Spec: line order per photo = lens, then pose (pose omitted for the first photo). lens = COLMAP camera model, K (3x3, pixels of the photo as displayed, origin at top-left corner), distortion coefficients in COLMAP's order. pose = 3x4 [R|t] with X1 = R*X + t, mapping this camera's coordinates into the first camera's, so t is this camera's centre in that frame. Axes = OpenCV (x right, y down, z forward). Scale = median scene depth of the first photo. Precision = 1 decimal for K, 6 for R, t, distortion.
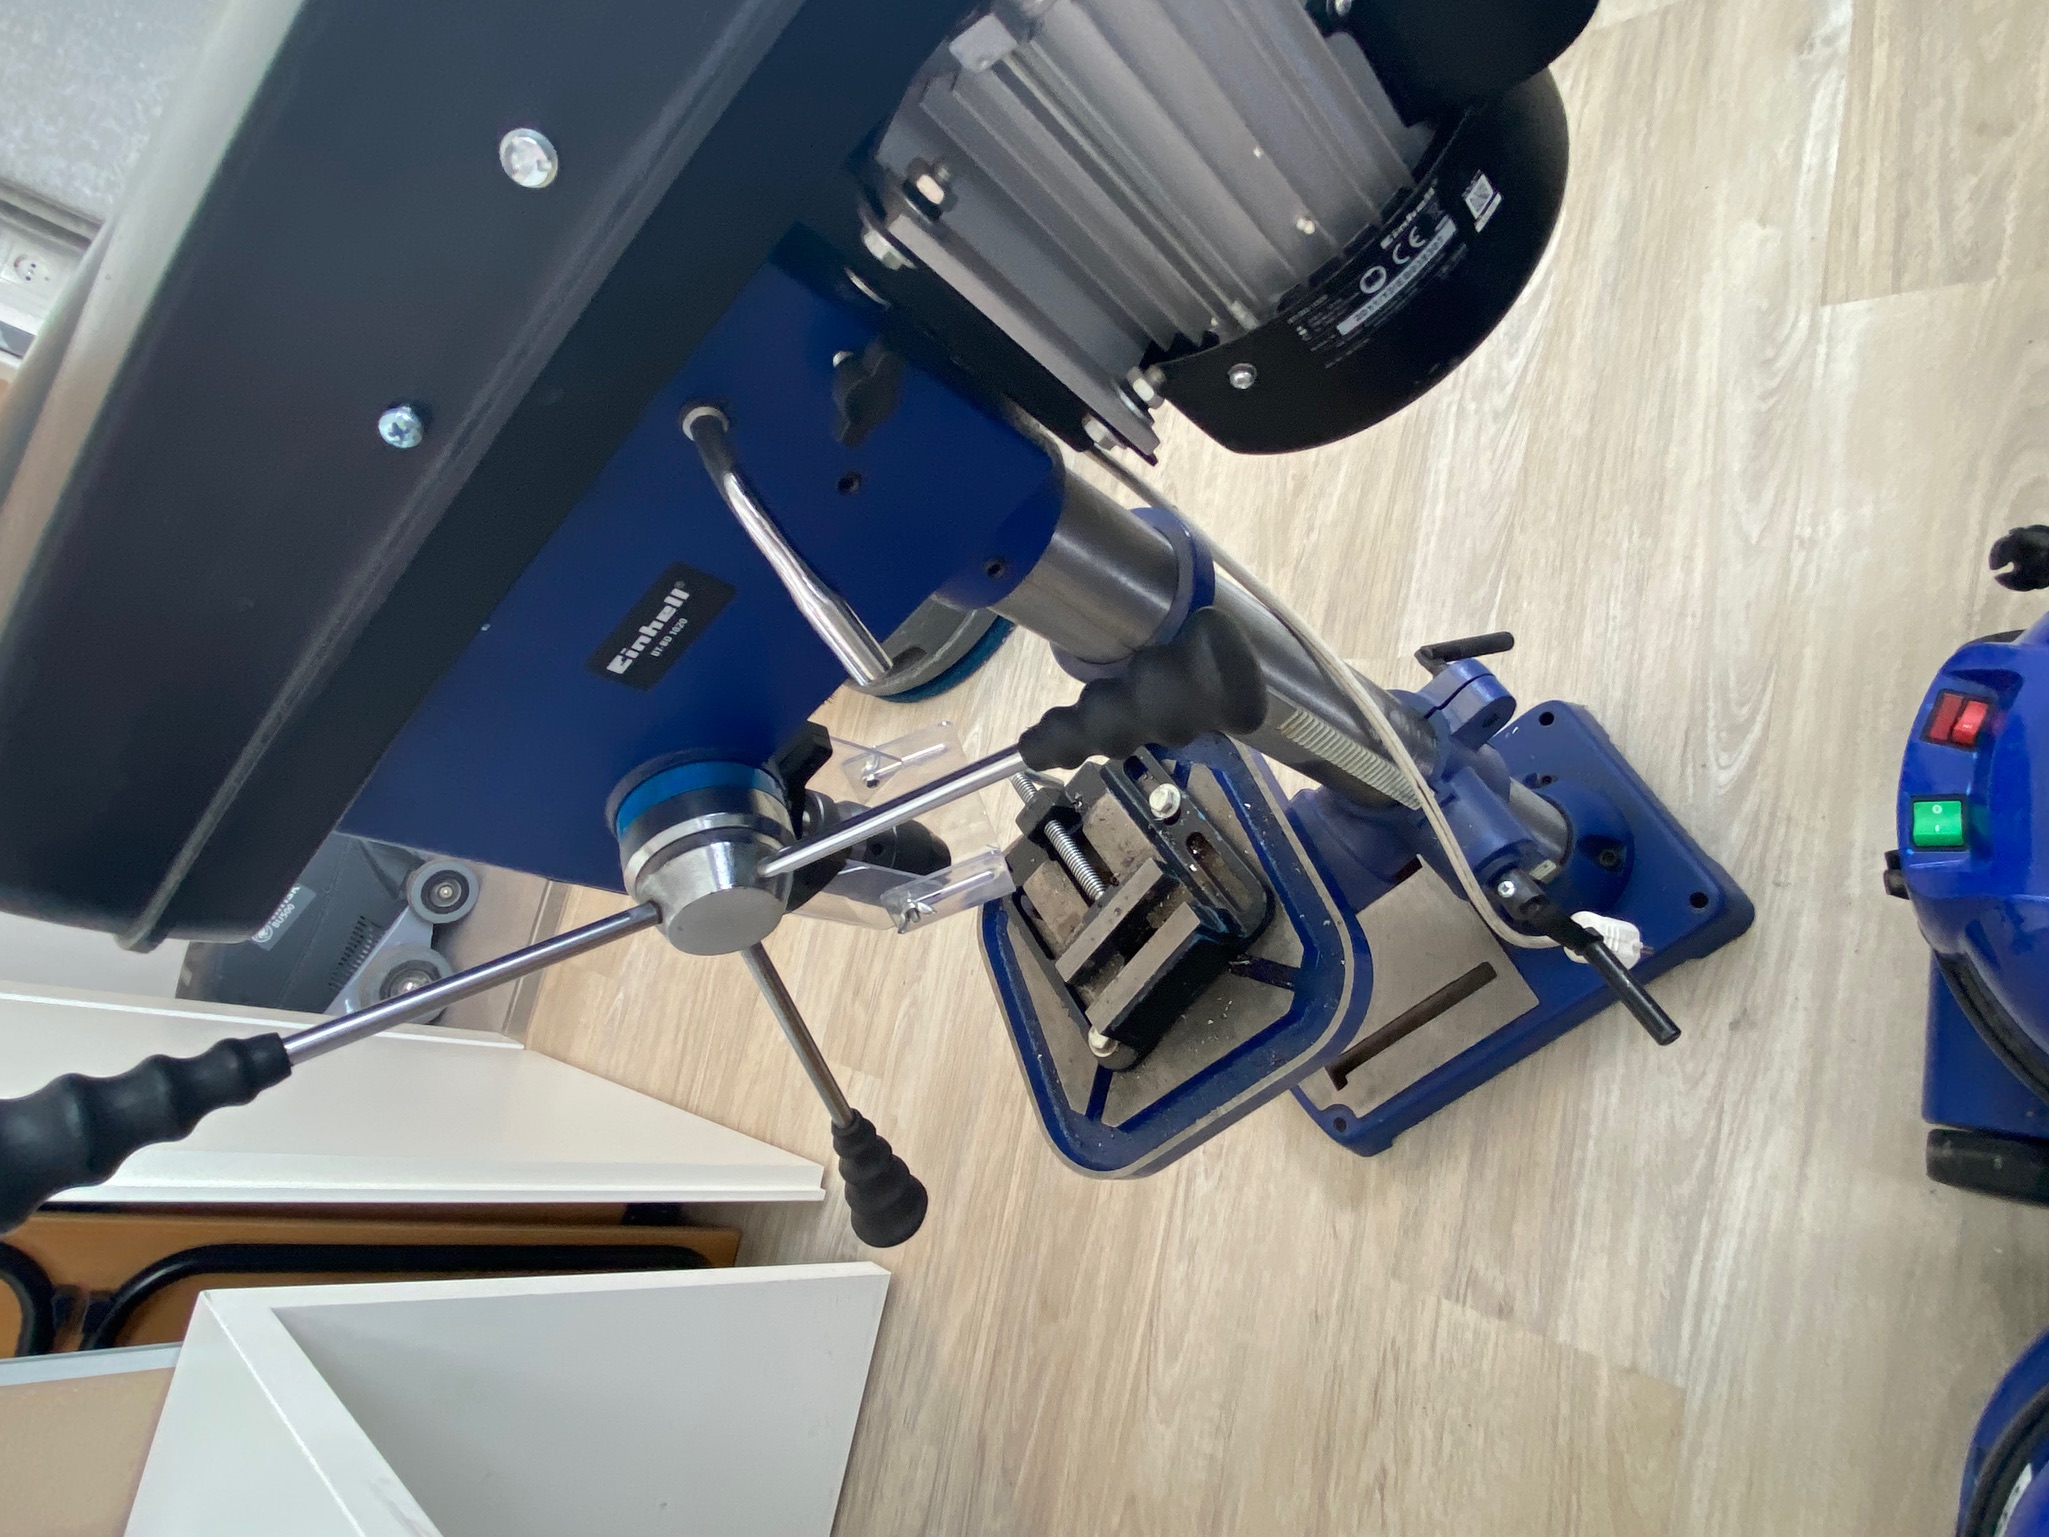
lens RADIAL K [[1171.7, 0, 1024.5], [0, 1171.7, 768.5], [0, 0, 1]] dist [0.042238, -0.055618]
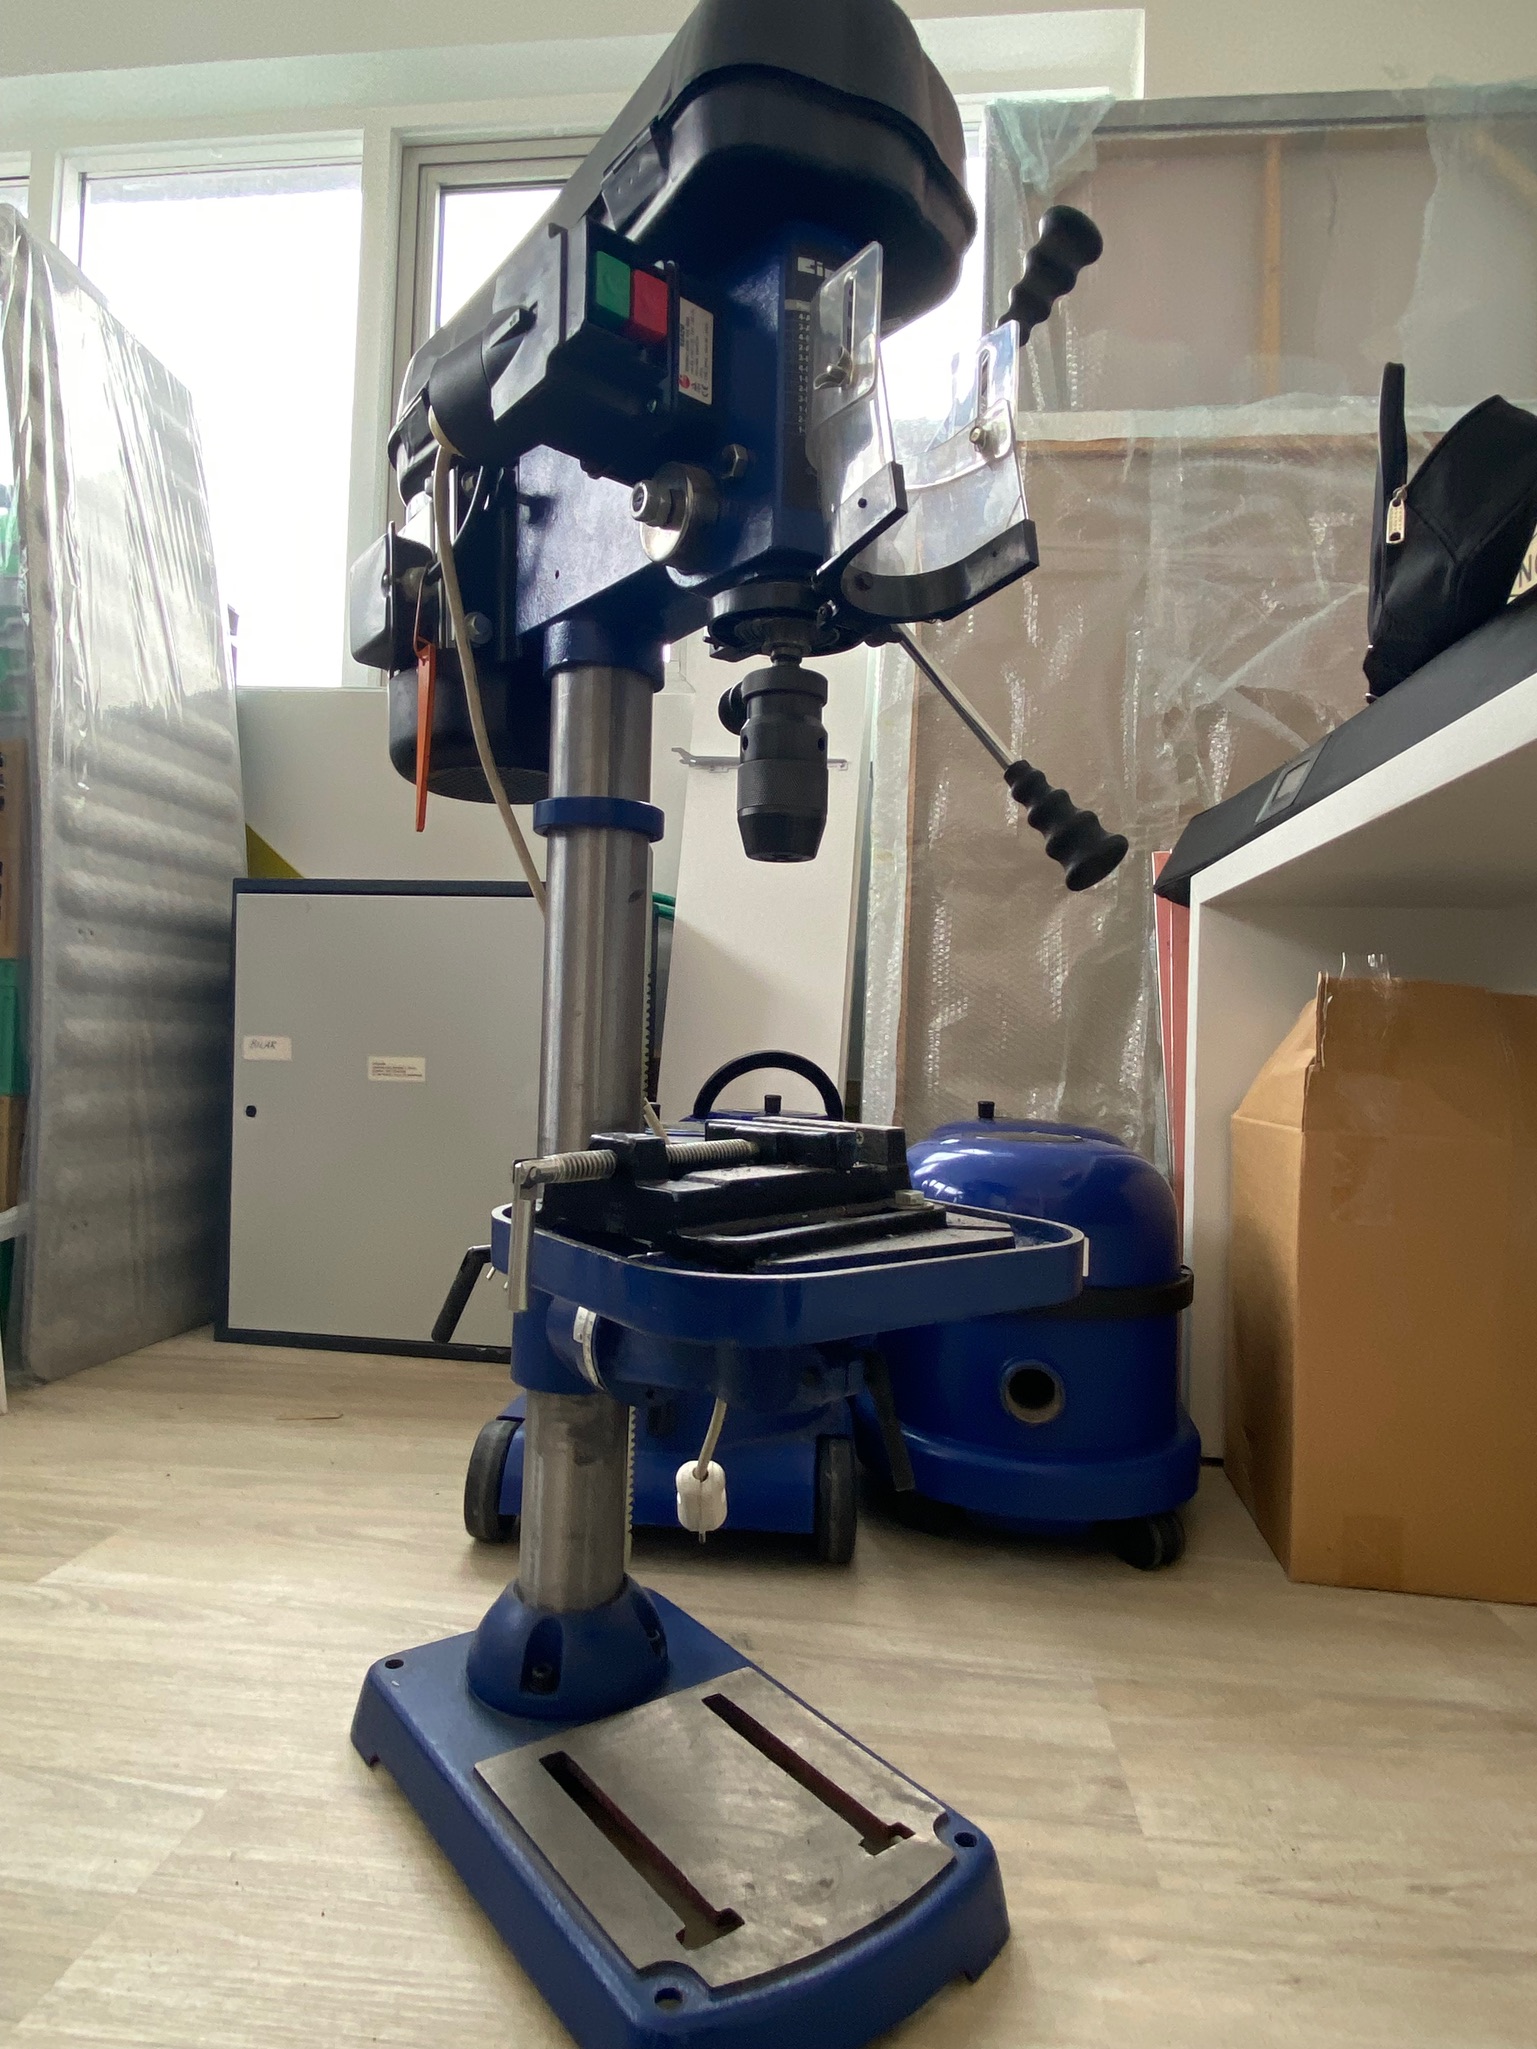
lens RADIAL K [[1175.9, 0, 768.5], [0, 1175.9, 1024.5], [0, 0, 1]] dist [0.028870, -0.034277]
pose [[-0.170108, 0.666480, 0.725857, -0.465864], [0.954746, 0.293836, -0.046050, 0.108704], [-0.243975, 0.685175, -0.686303, 1.190955]]
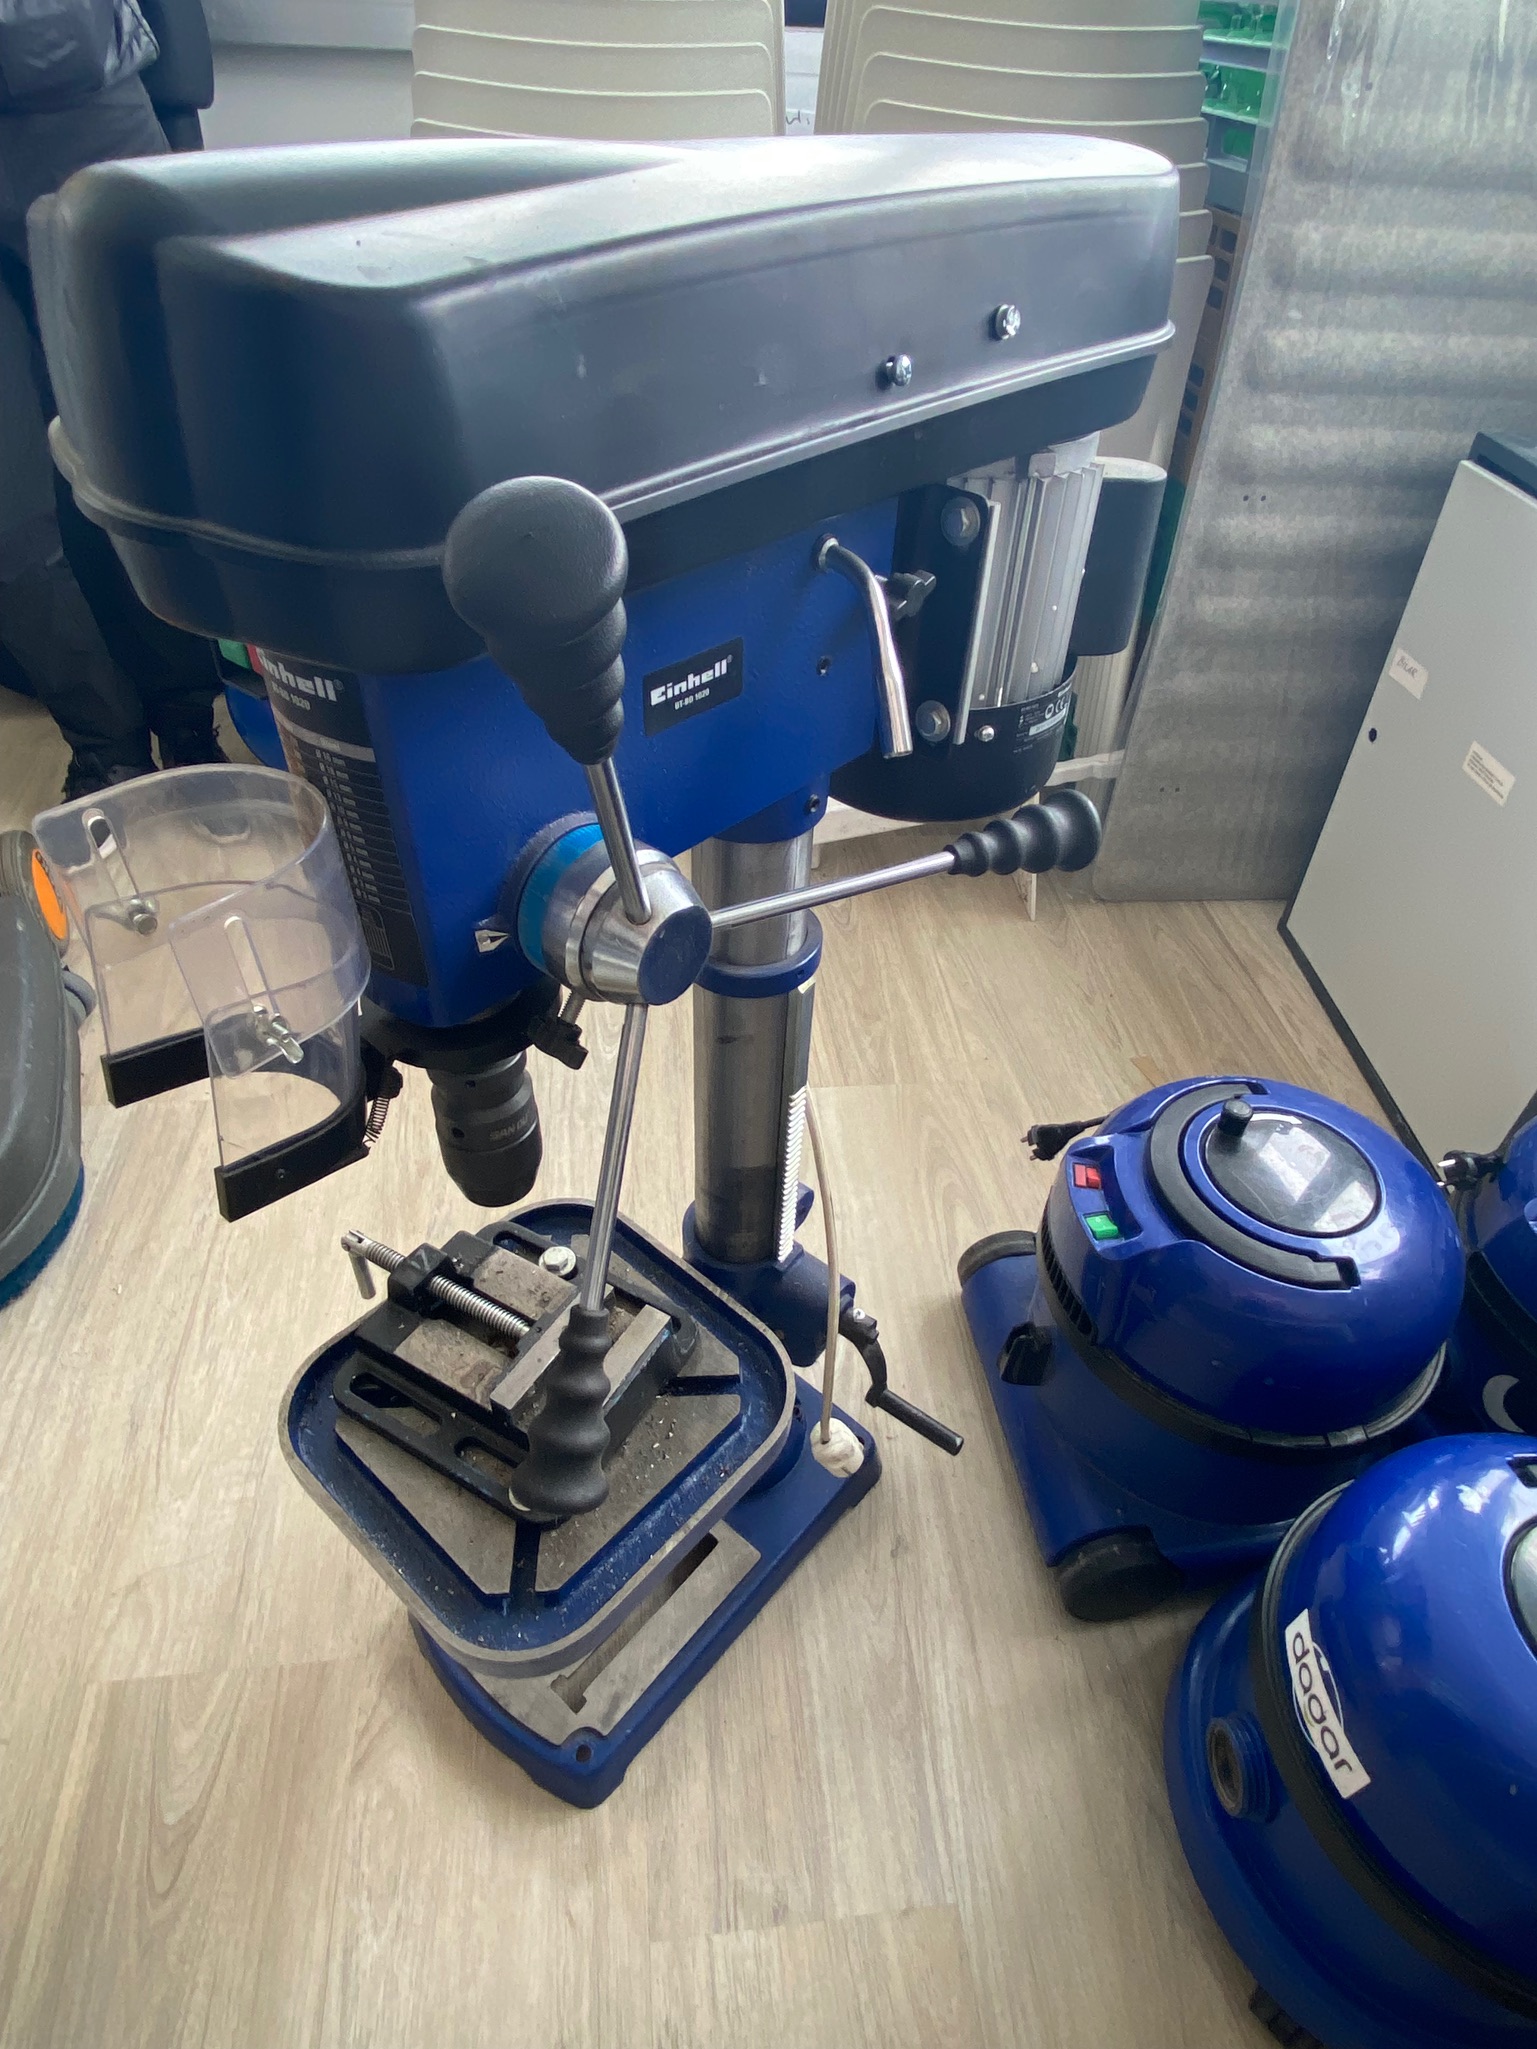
lens RADIAL K [[1174.6, 0, 777.3], [0, 1174.6, 1048.7], [0, 0, 1]] dist [0.027756, -0.036319]
pose [[0.666522, 0.299548, 0.682656, -0.406090], [0.151719, 0.842050, -0.517623, 0.347061], [-0.729883, 0.448579, 0.515798, 0.208399]]
